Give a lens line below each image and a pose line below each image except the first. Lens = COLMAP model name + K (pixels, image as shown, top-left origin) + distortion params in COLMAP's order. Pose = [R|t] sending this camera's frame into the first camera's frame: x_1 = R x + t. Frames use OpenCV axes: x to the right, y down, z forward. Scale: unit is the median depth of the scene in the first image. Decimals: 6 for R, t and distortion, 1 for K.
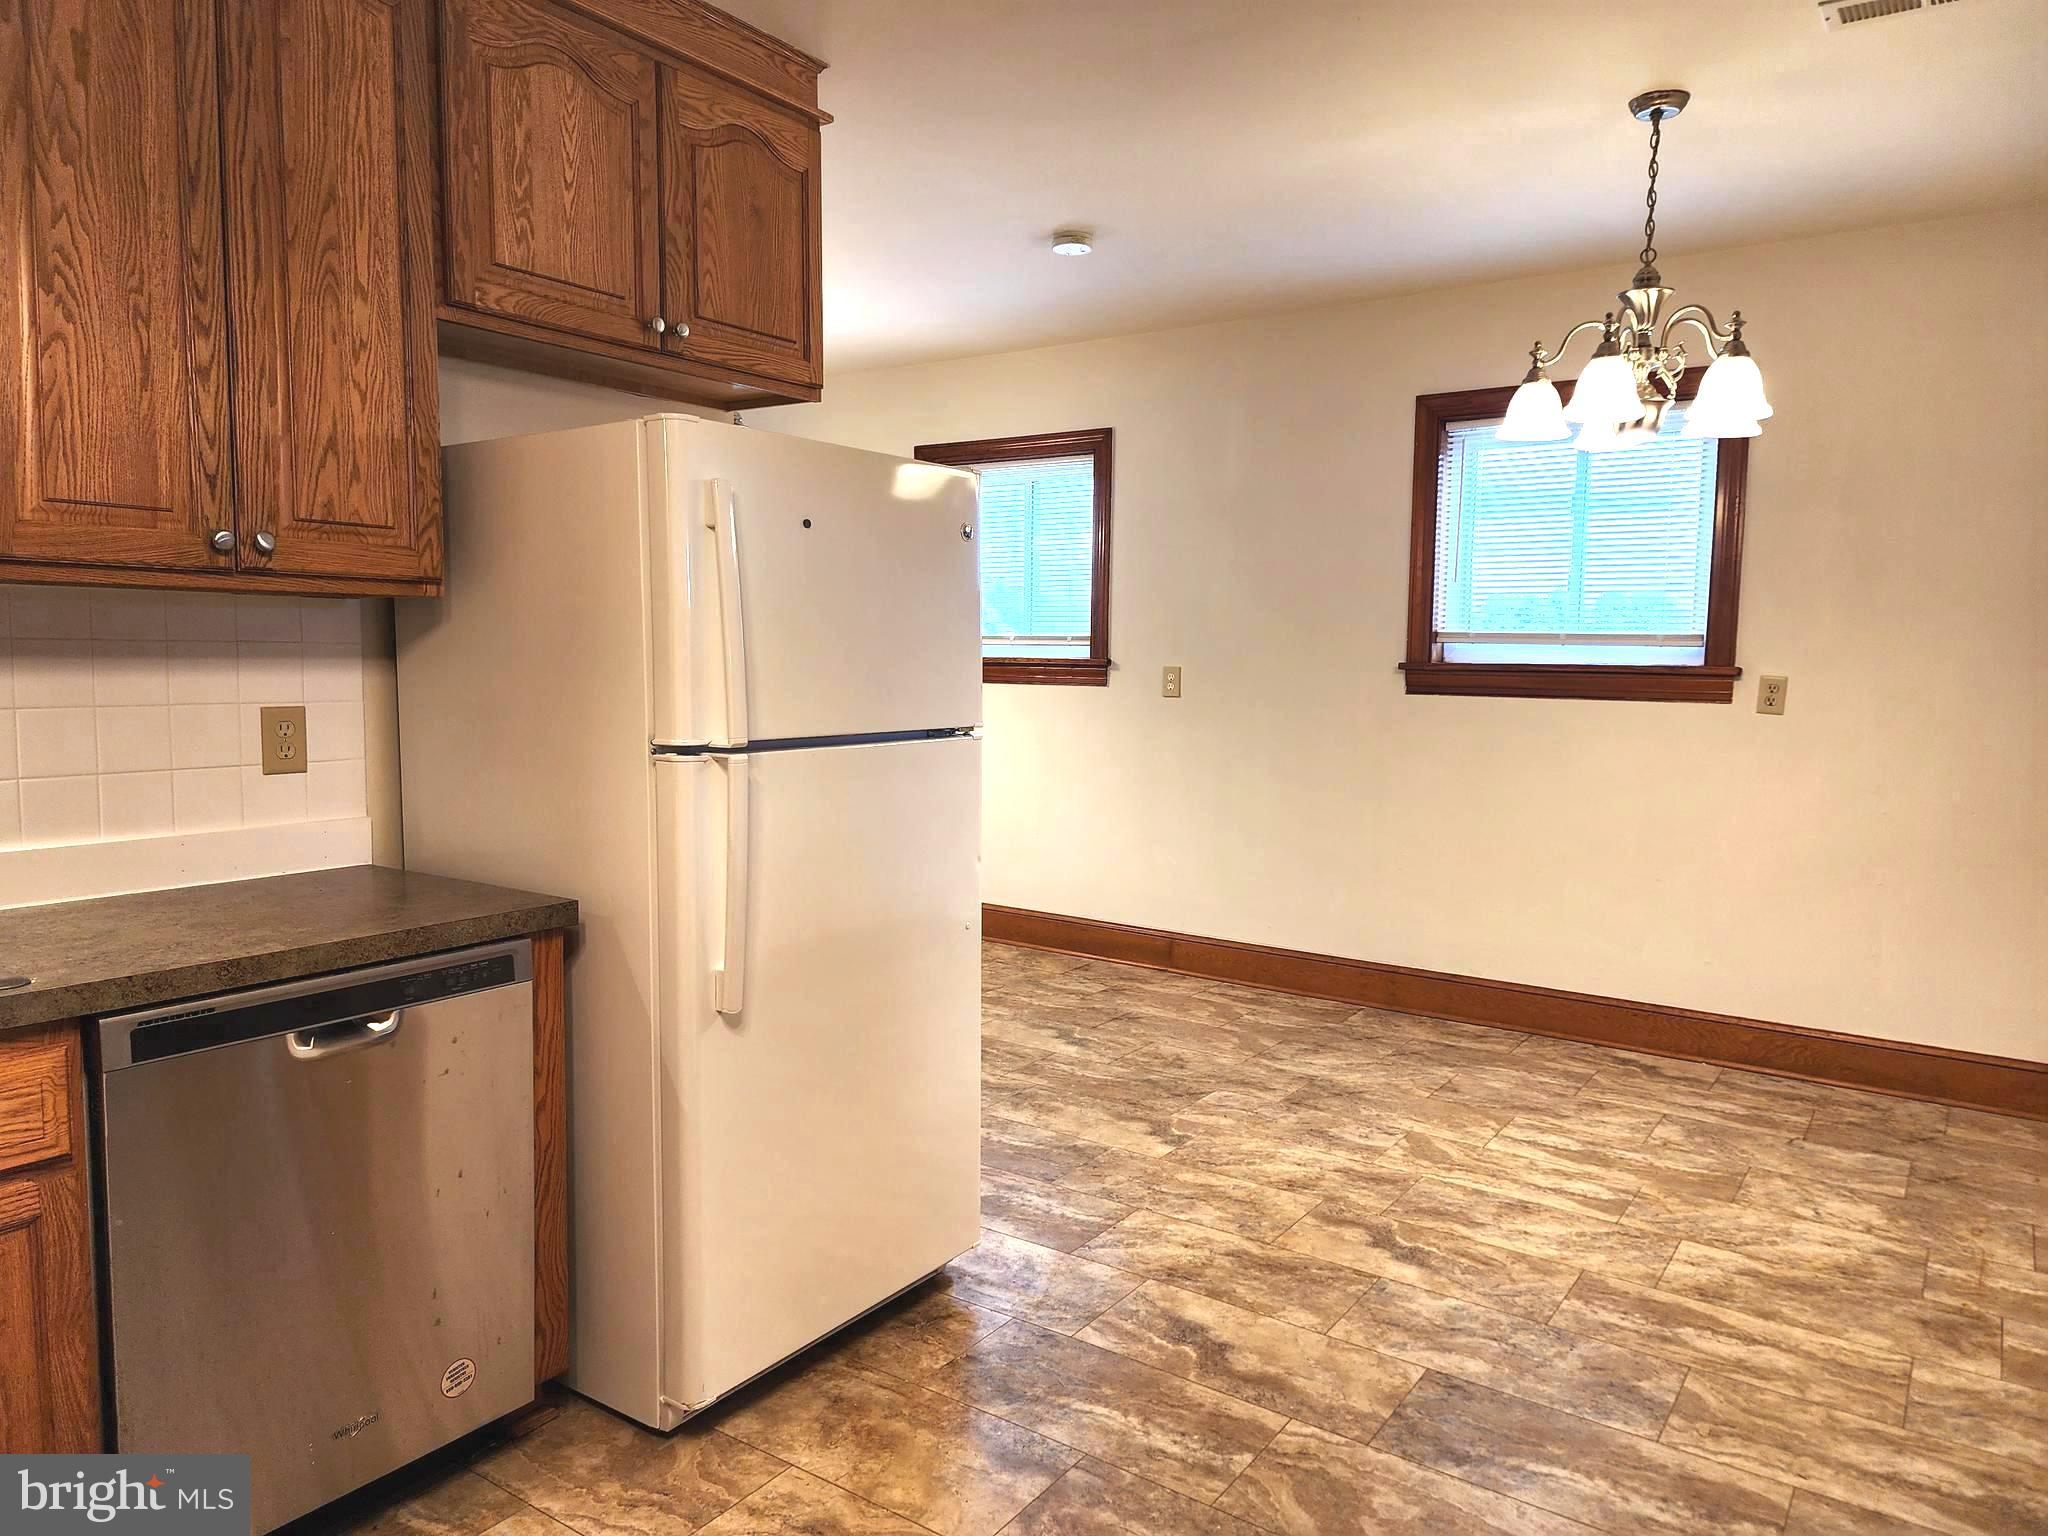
lens RADIAL K [[1364.1, 0, 1010.8], [0, 1364.1, 767.3], [0, 0, 1]] dist [0.062295, -0.050279]
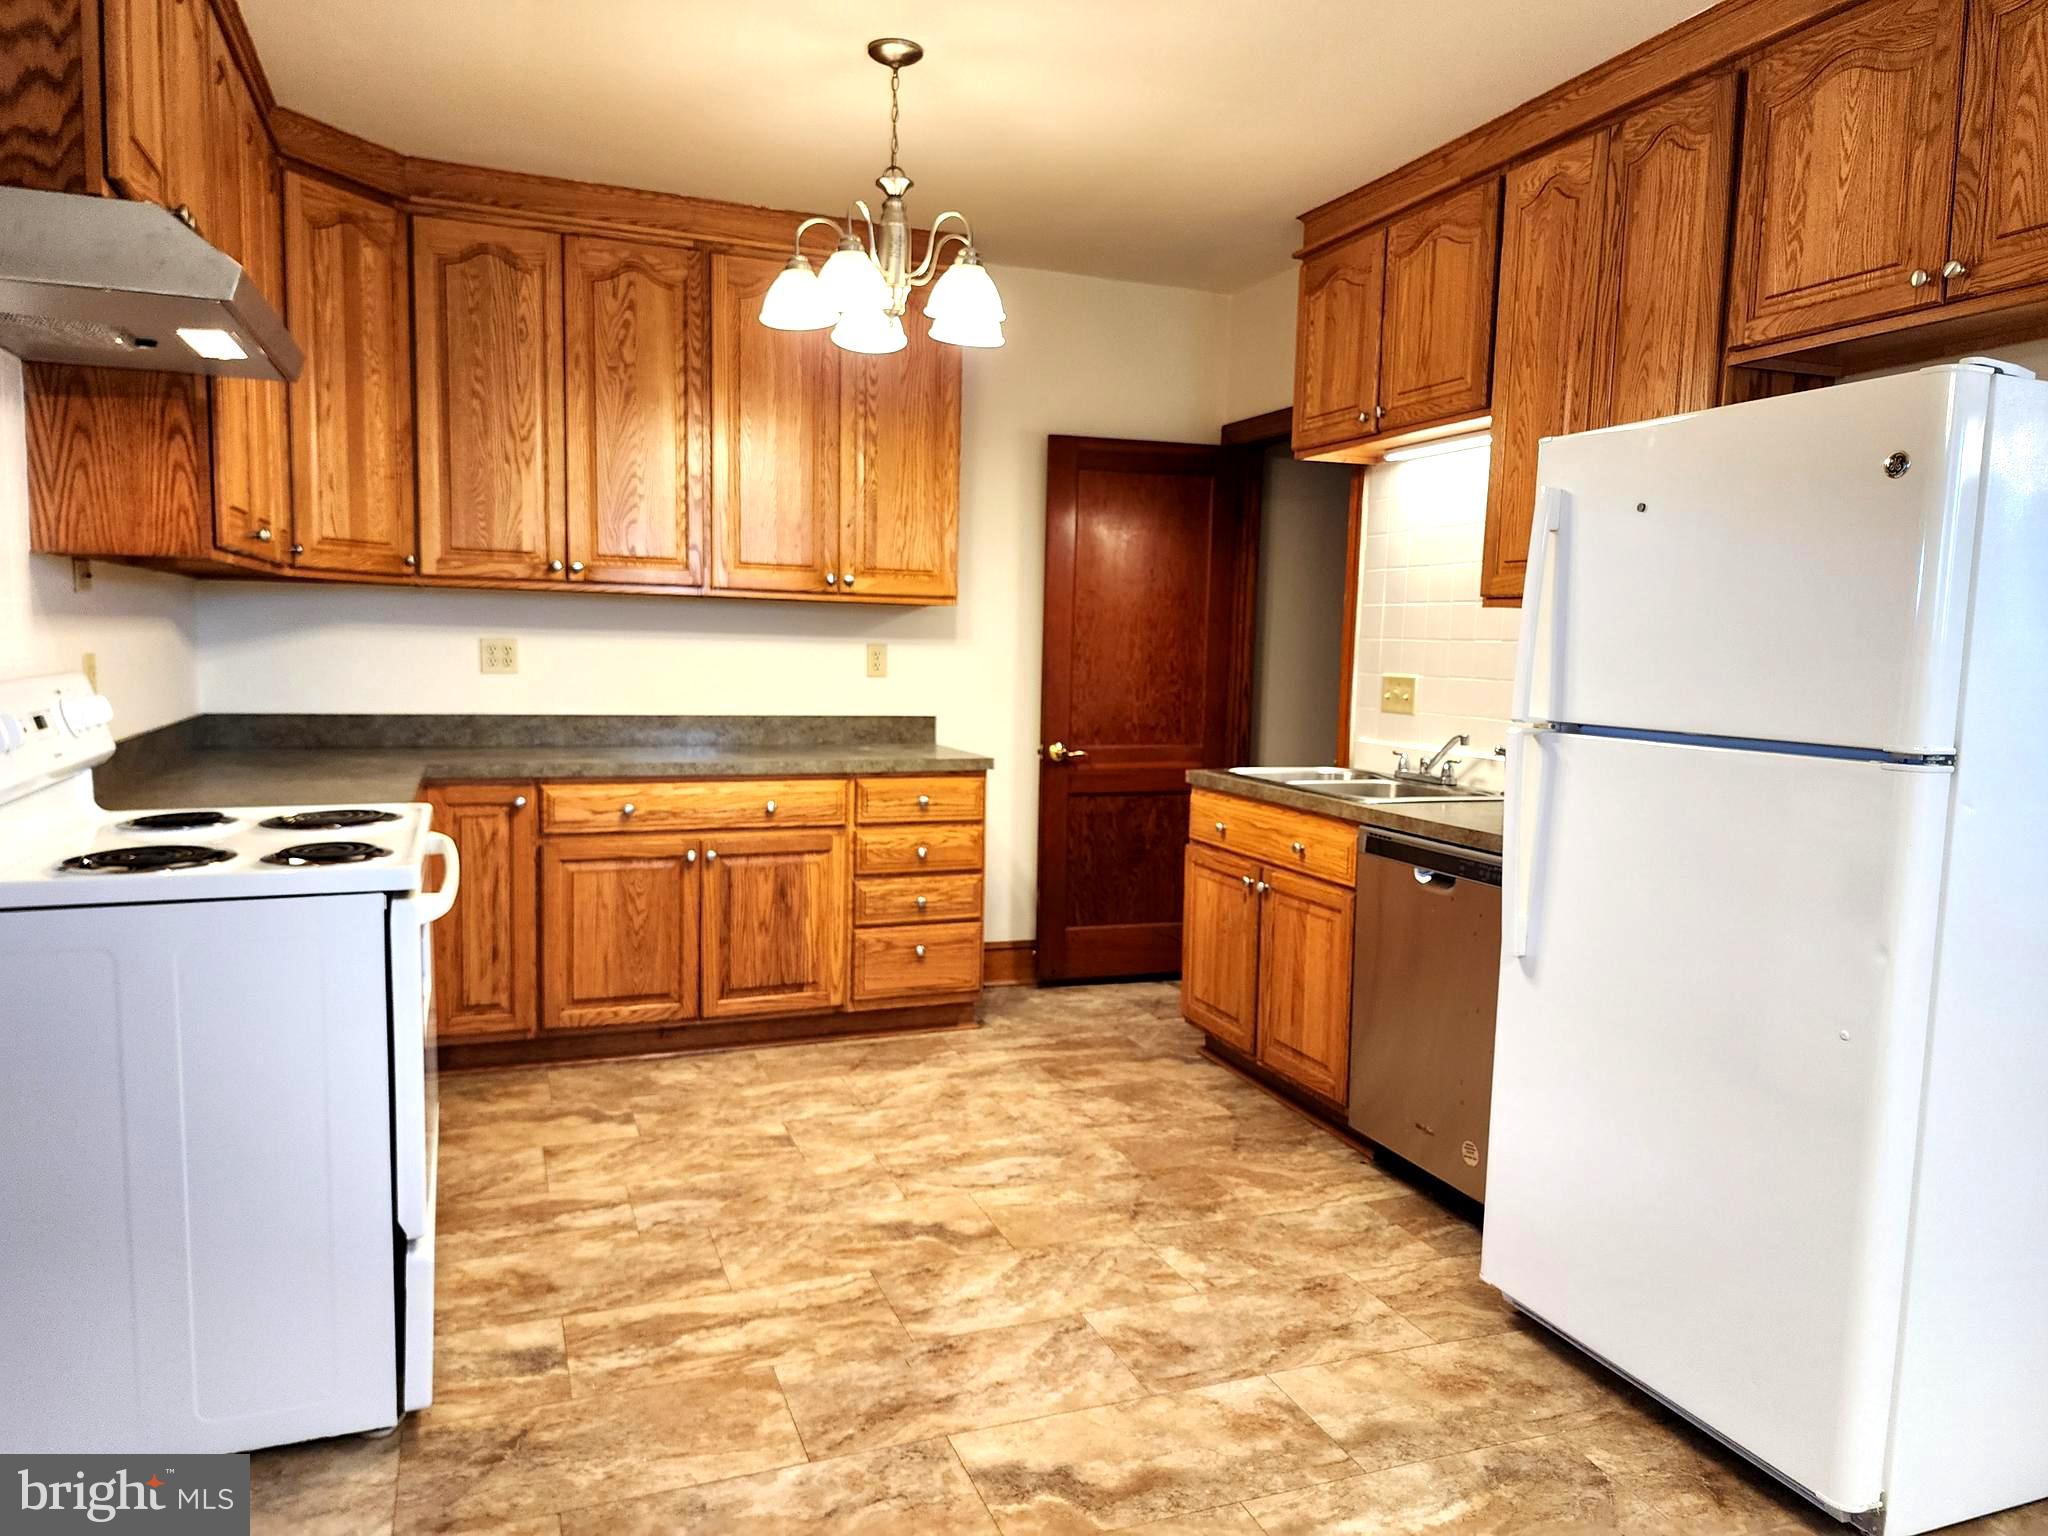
lens RADIAL K [[1393.6, 0, 1085.7], [0, 1393.6, 774.0], [0, 0, 1]] dist [0.077597, -0.066859]
pose [[-0.511536, 0.053789, -0.857577, 0.538199], [-0.109863, 0.985753, 0.127361, -0.044142], [0.852210, 0.159366, -0.498338, 0.695640]]
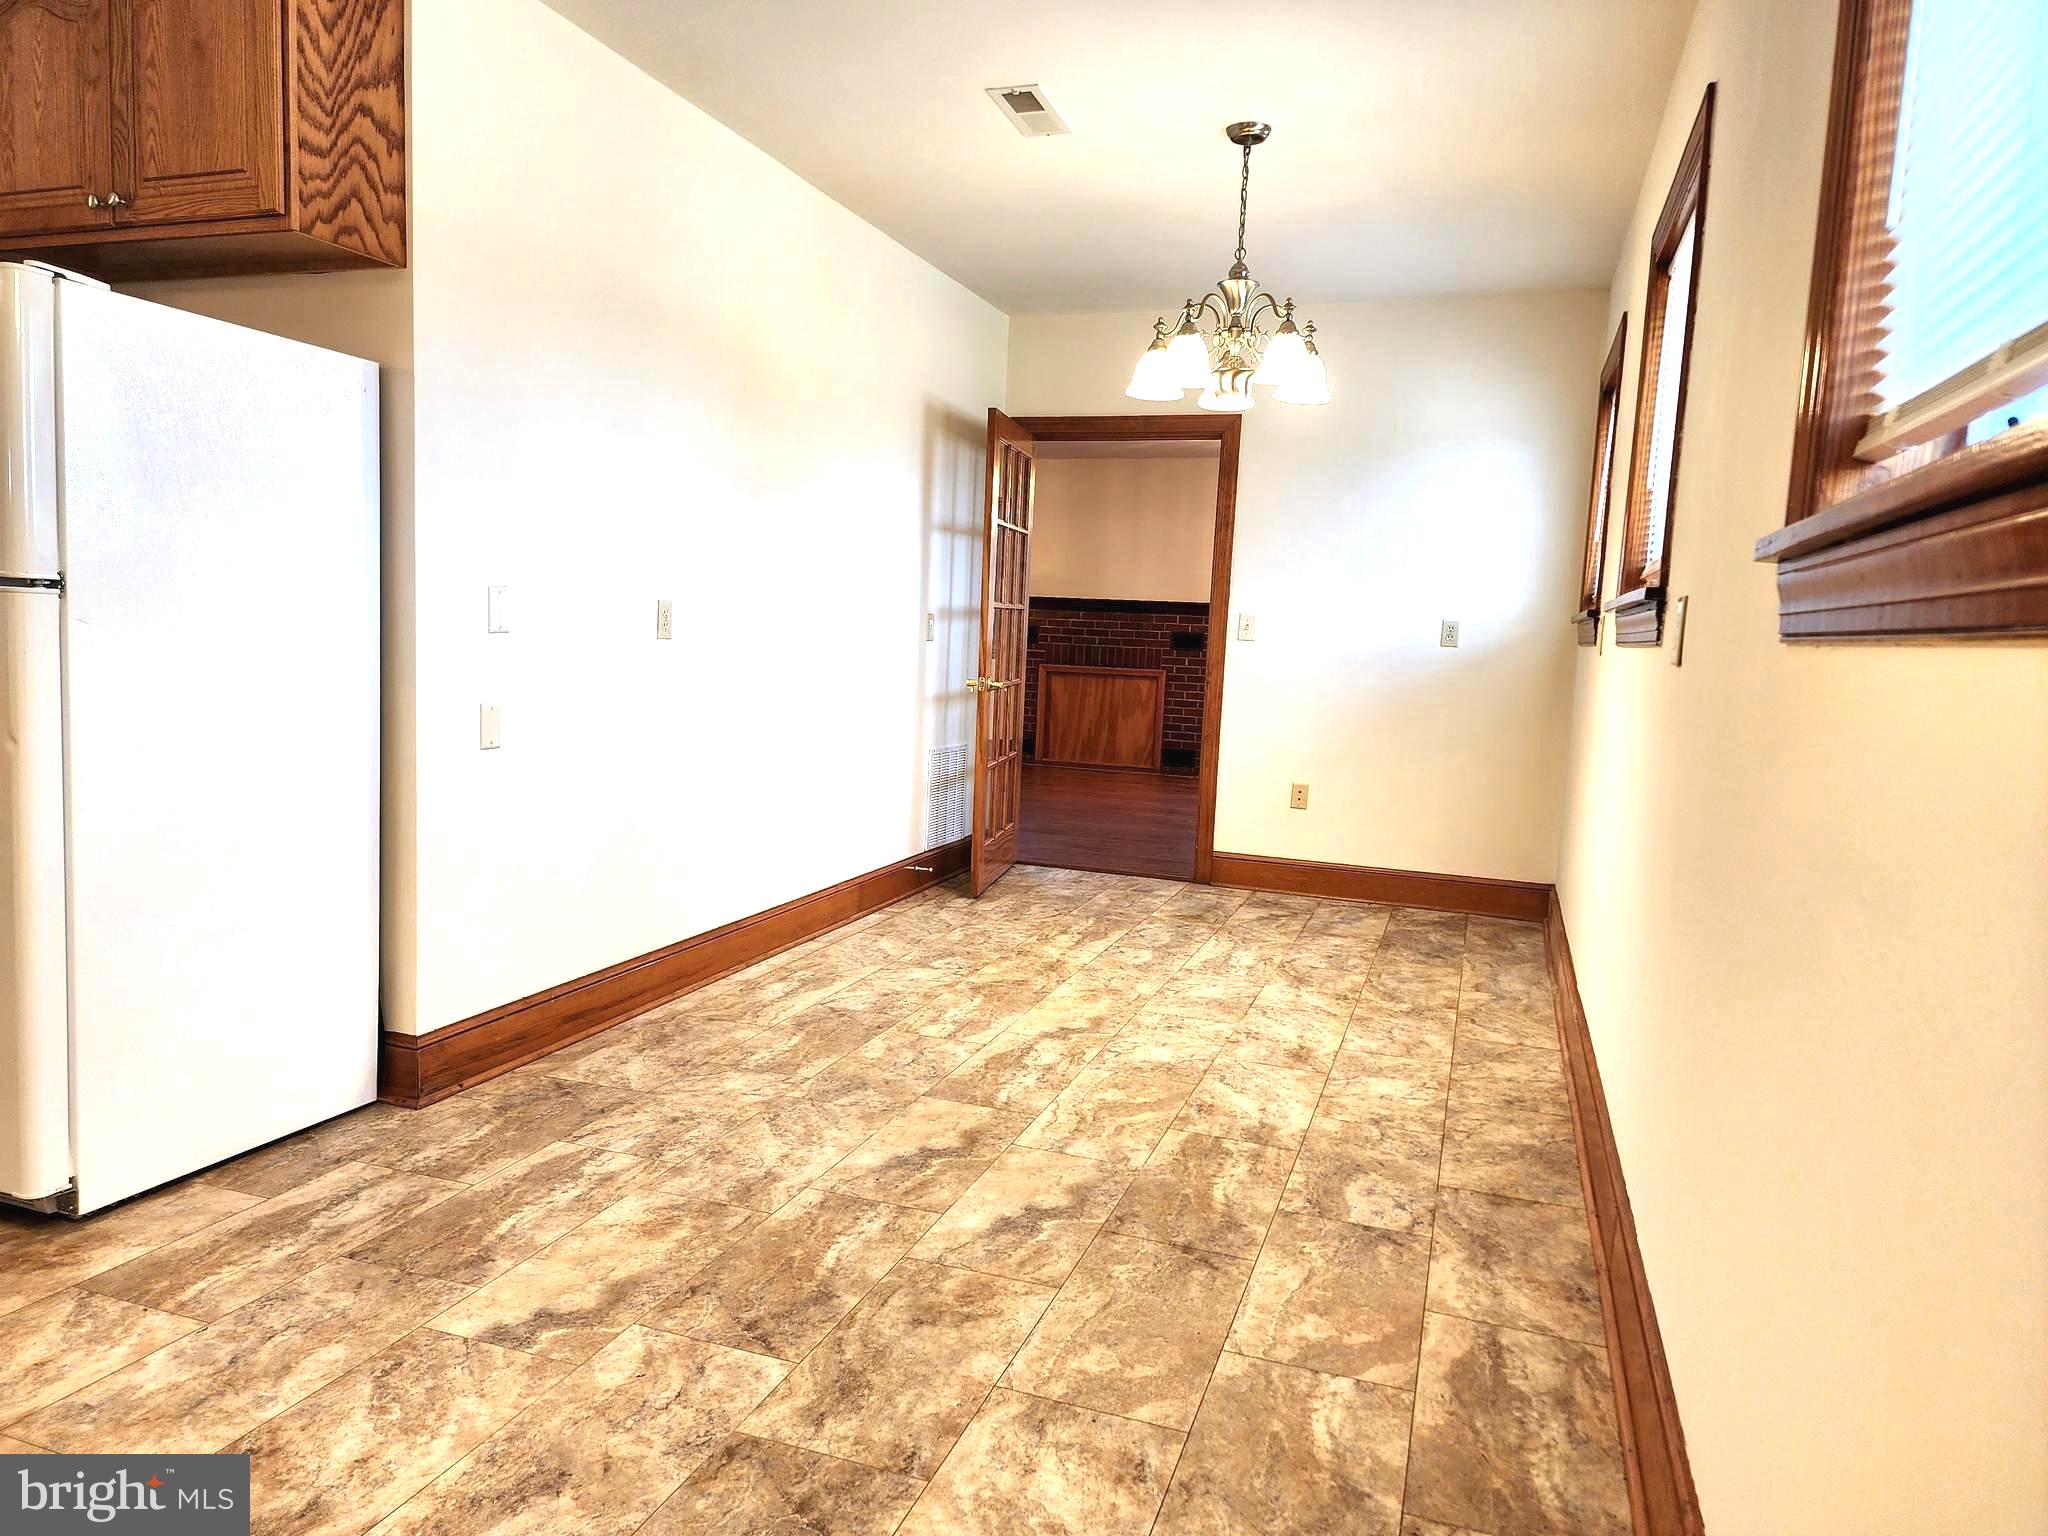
lens RADIAL K [[1364.1, 0, 1010.8], [0, 1364.1, 767.3], [0, 0, 1]] dist [0.062295, -0.050279]
pose [[0.280278, 0.096971, -0.955008, 0.666857], [-0.124103, 0.990195, 0.064122, -0.030694], [0.951863, 0.100547, 0.289565, 0.932280]]
